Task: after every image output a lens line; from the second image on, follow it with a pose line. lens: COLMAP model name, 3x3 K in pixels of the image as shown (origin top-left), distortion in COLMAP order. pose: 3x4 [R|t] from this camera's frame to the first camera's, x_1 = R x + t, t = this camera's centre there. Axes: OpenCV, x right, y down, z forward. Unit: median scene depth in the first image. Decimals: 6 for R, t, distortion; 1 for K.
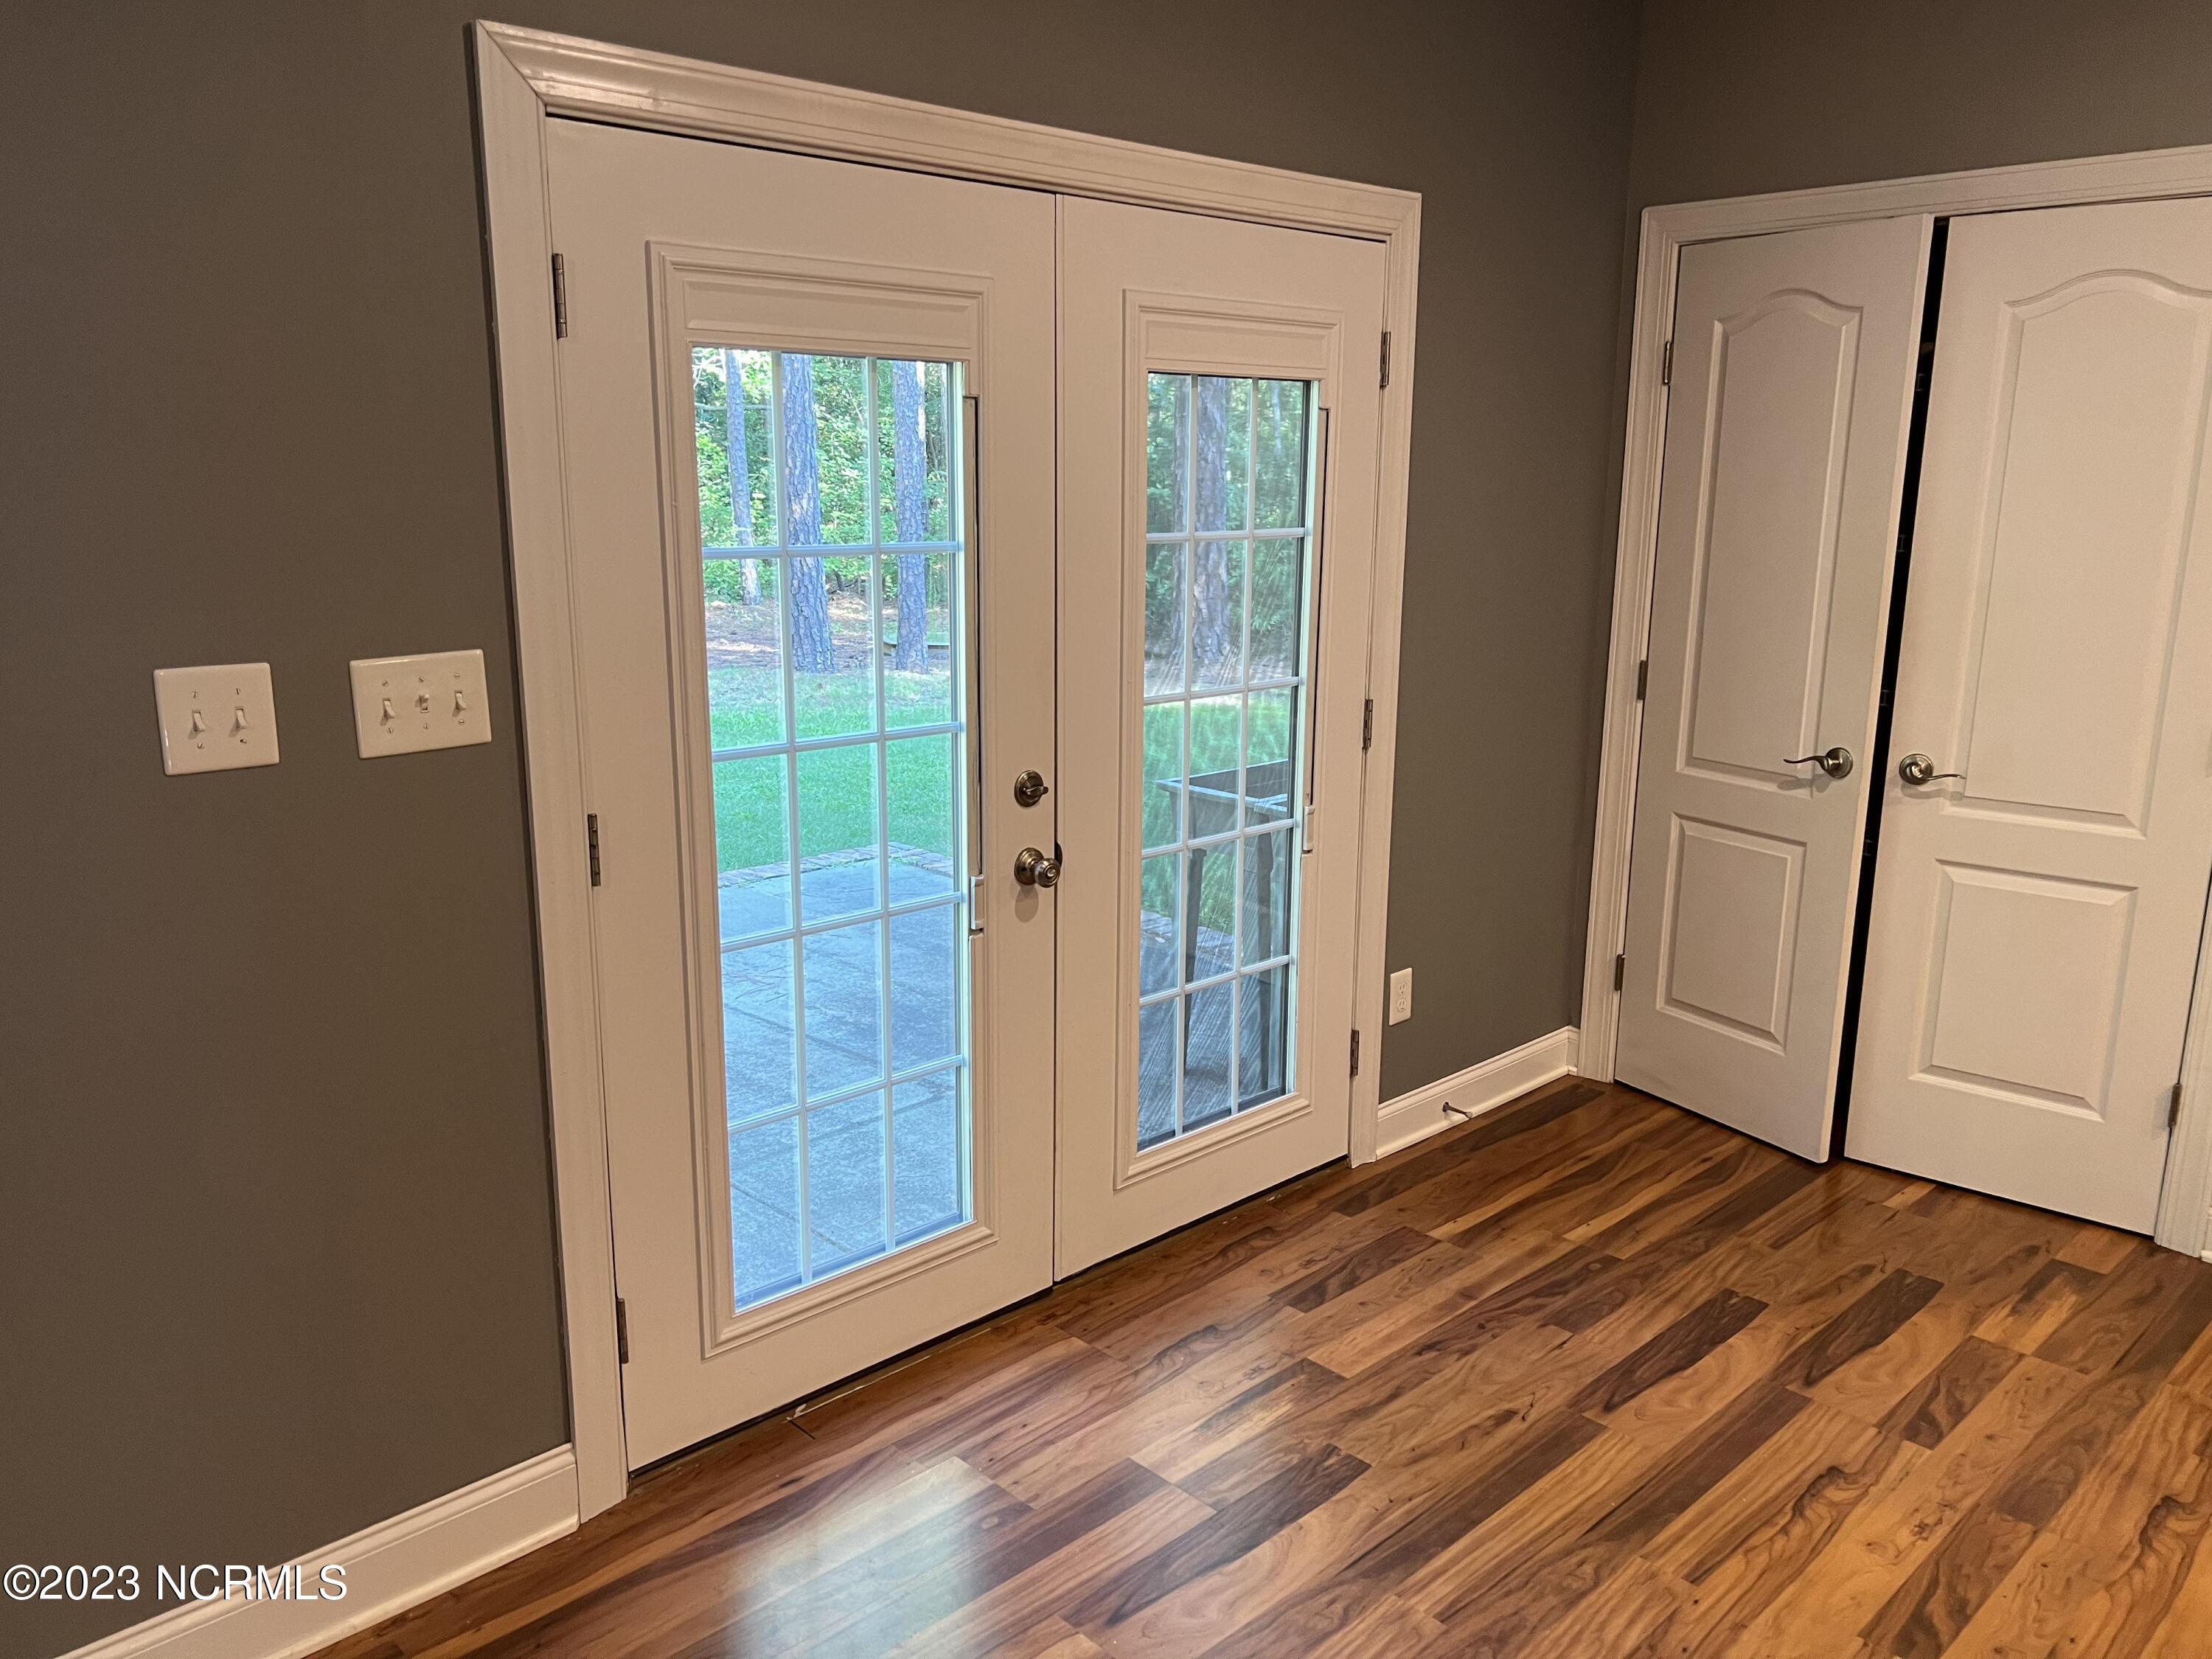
lens RADIAL K [[1643.8, 0, 1100.9], [0, 1643.8, 827.5], [0, 0, 1]] dist [0.055333, -0.066541]
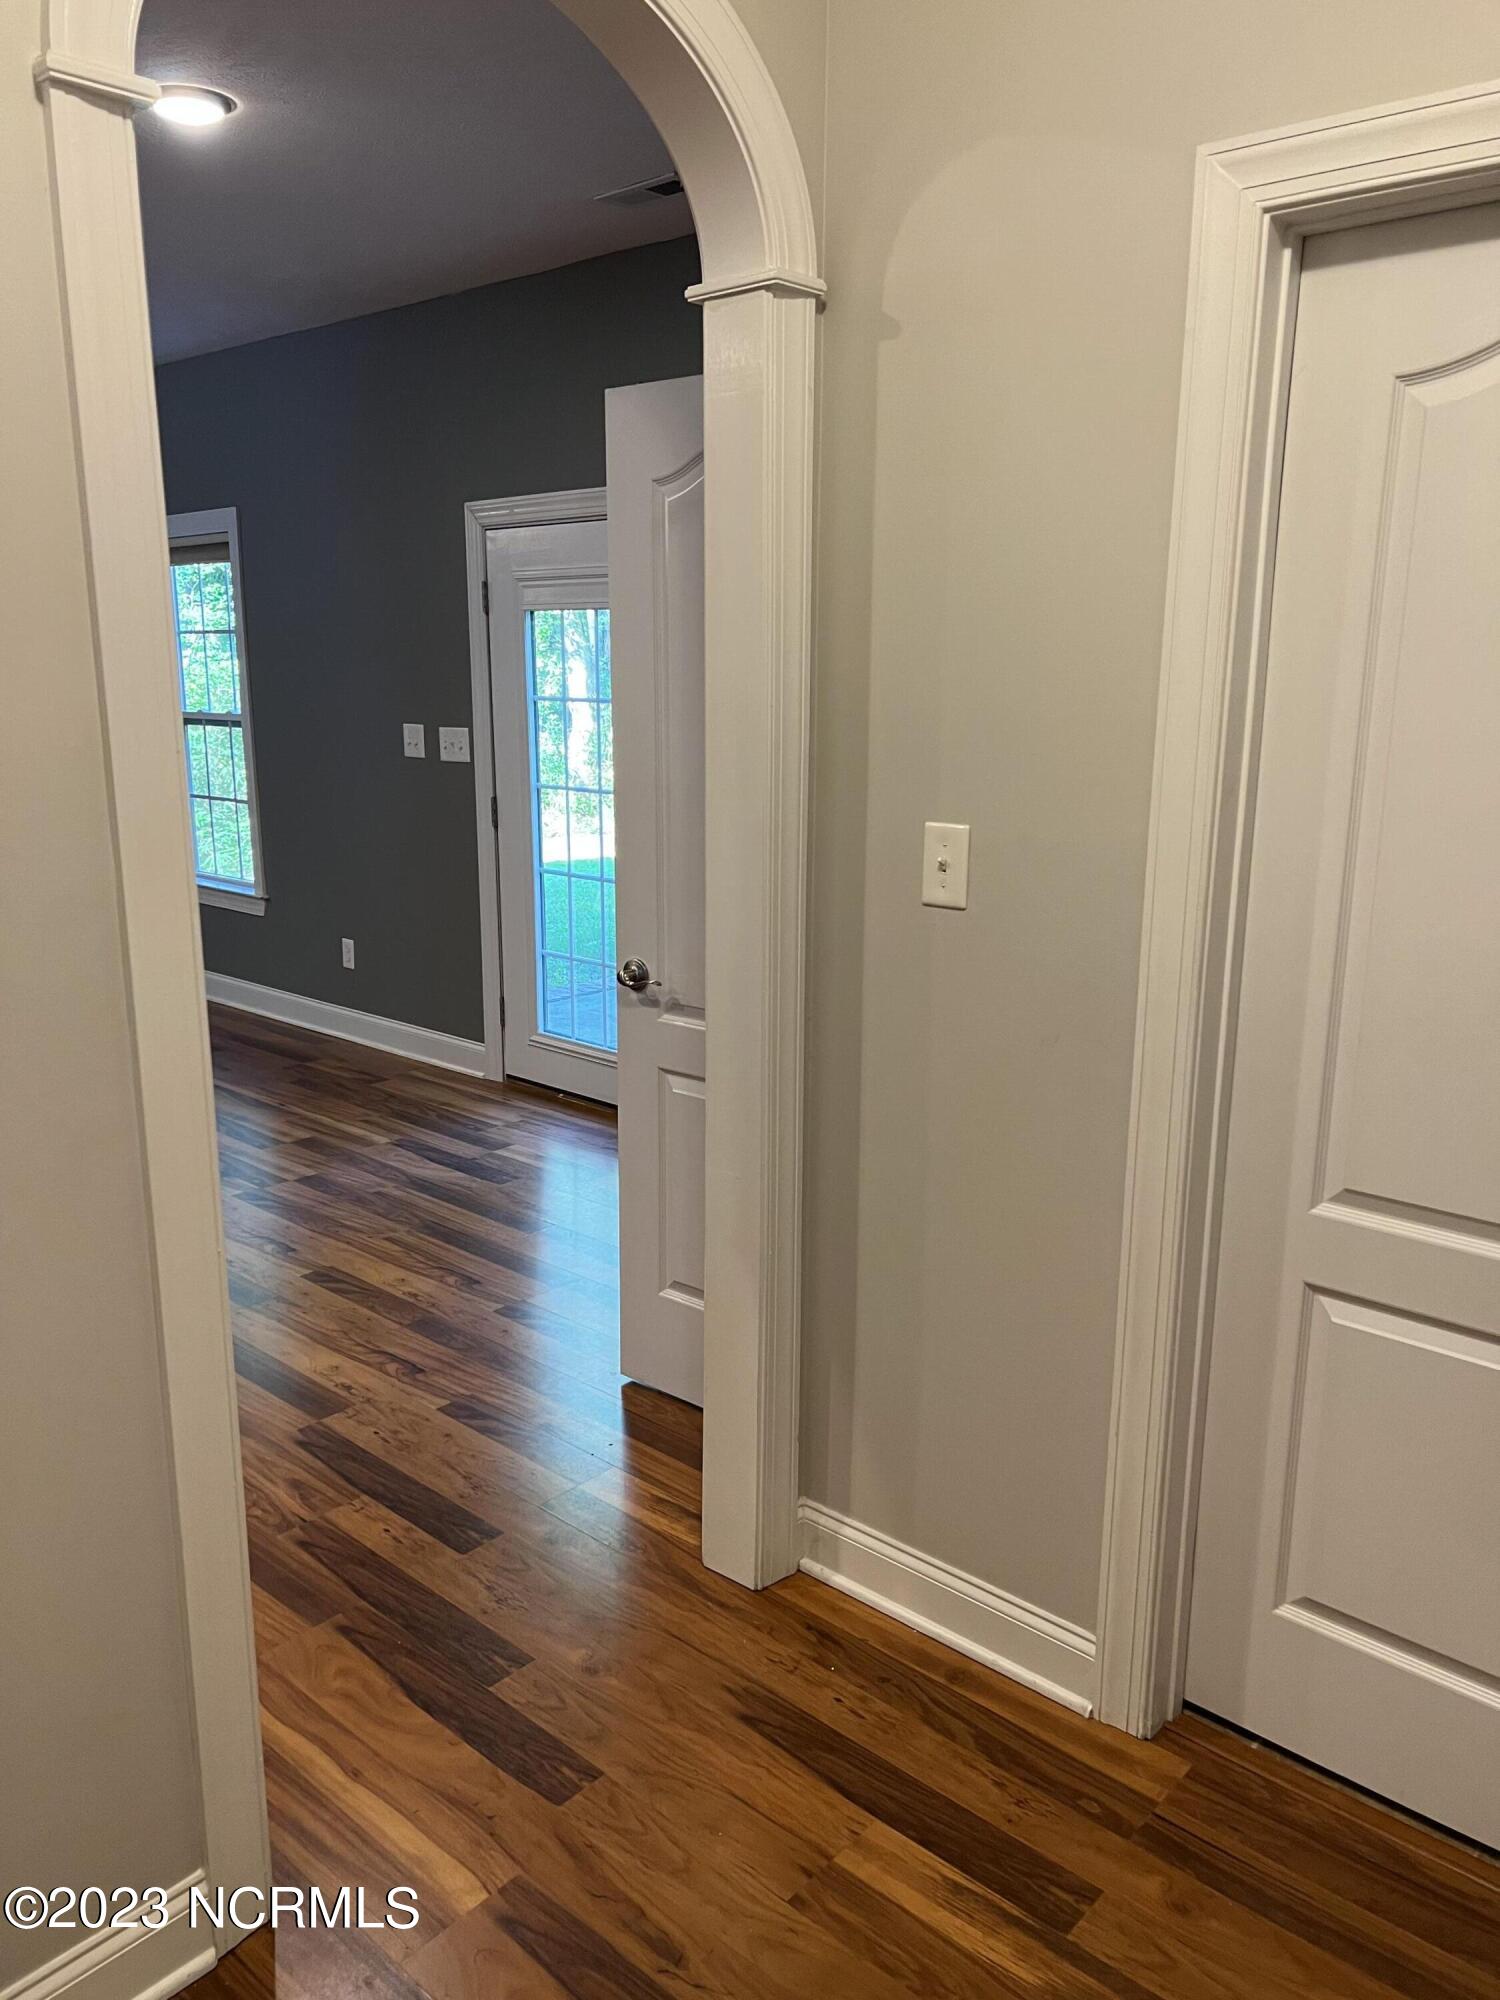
lens RADIAL K [[1486.2, 0, 750.0], [0, 1486.2, 1000.0], [0, 0, 1]] dist [0.055333, -0.066541]
pose [[0.092462, 0.224309, -0.970122, 2.083244], [-0.213777, 0.956048, 0.200680, -0.261490], [0.972497, 0.188834, 0.136350, 1.154480]]
